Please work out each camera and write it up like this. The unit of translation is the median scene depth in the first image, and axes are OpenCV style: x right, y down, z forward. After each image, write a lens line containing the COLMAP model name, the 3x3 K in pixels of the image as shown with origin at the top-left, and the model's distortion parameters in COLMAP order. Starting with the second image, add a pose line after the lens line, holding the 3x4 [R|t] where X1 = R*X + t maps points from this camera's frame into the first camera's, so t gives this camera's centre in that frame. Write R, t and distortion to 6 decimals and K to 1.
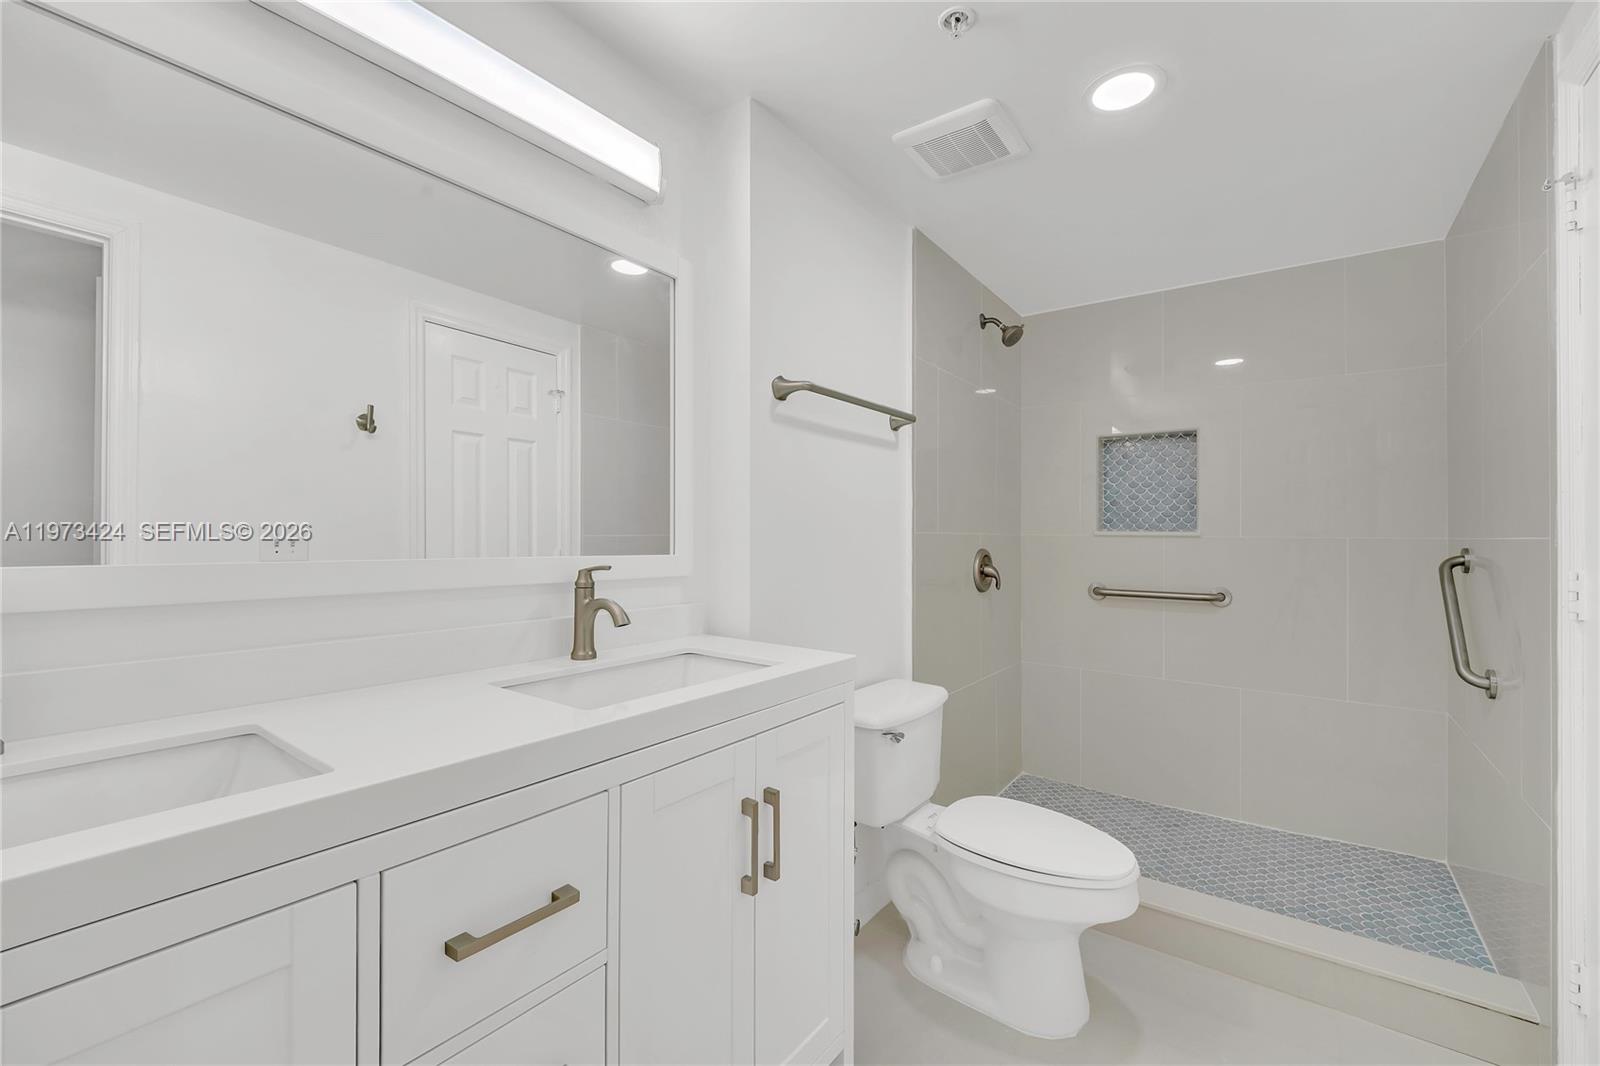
lens RADIAL K [[662.4, 0, 792.5], [0, 662.4, 526.0], [0, 0, 1]] dist [-0.015553, -0.002187]
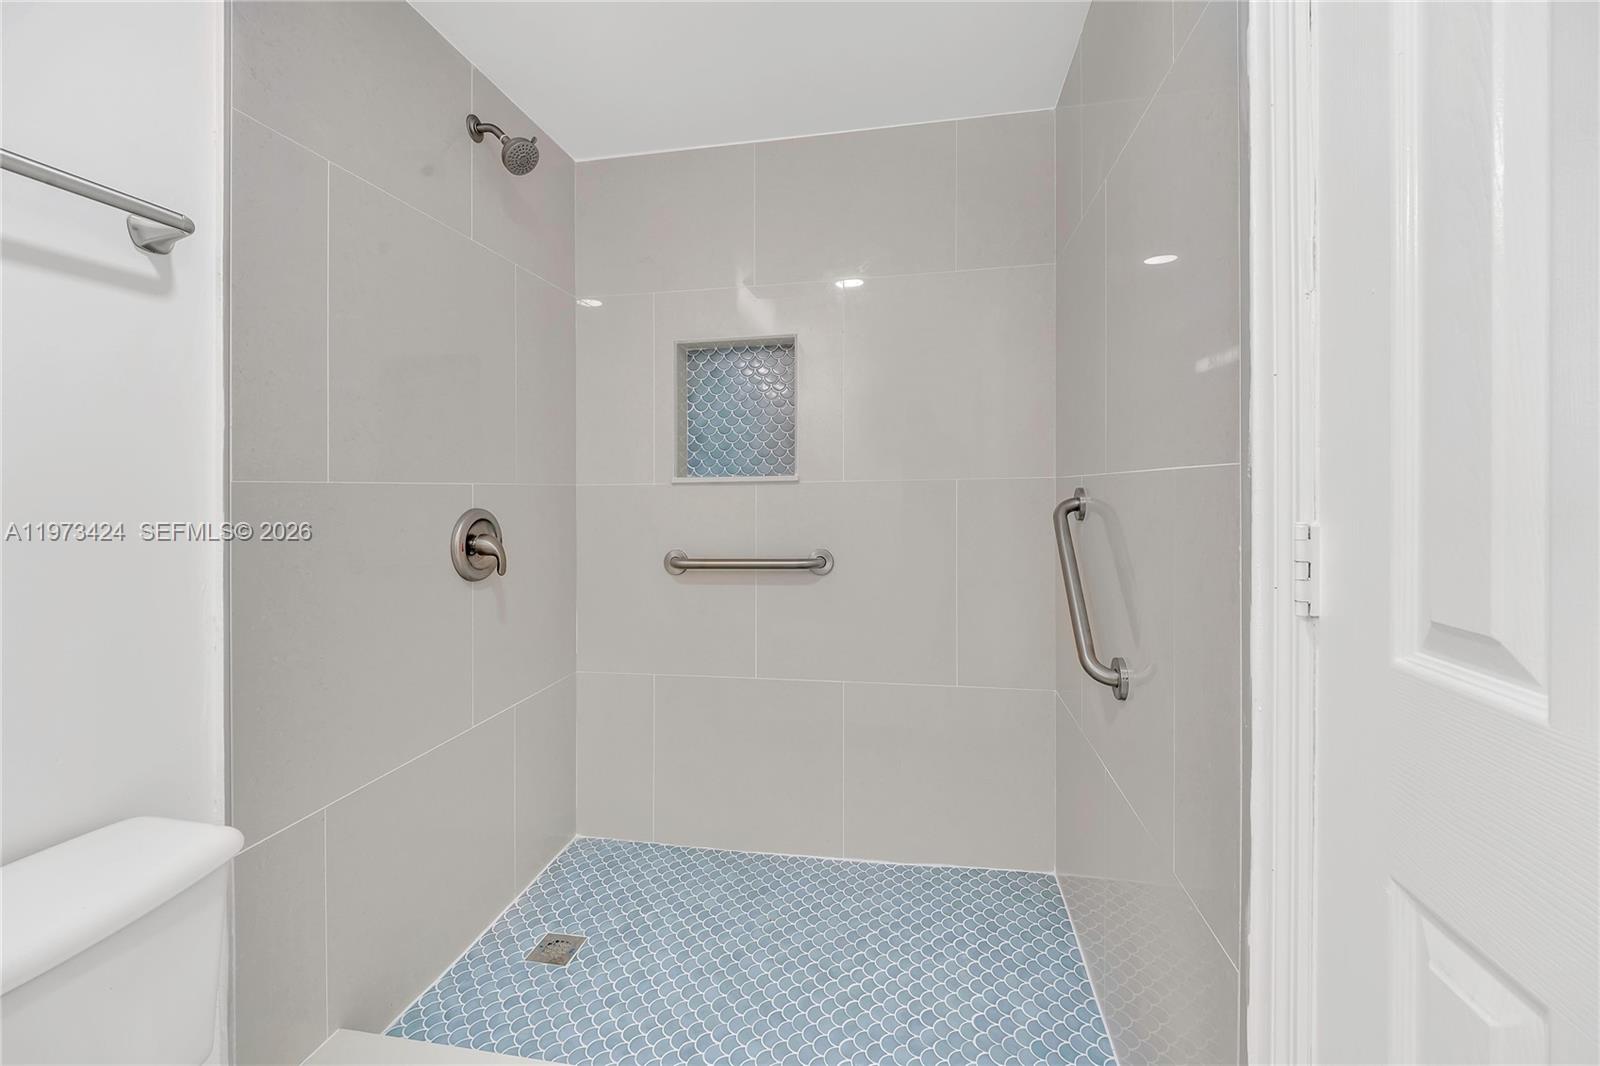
lens RADIAL K [[662.4, 0, 811.1], [0, 662.4, 537.9], [0, 0, 1]] dist [-0.015553, -0.002187]
pose [[0.884503, -0.055103, 0.463268, 0.323441], [0.015997, 0.995999, 0.087924, 0.015761], [-0.466260, -0.070358, 0.881846, 0.378760]]
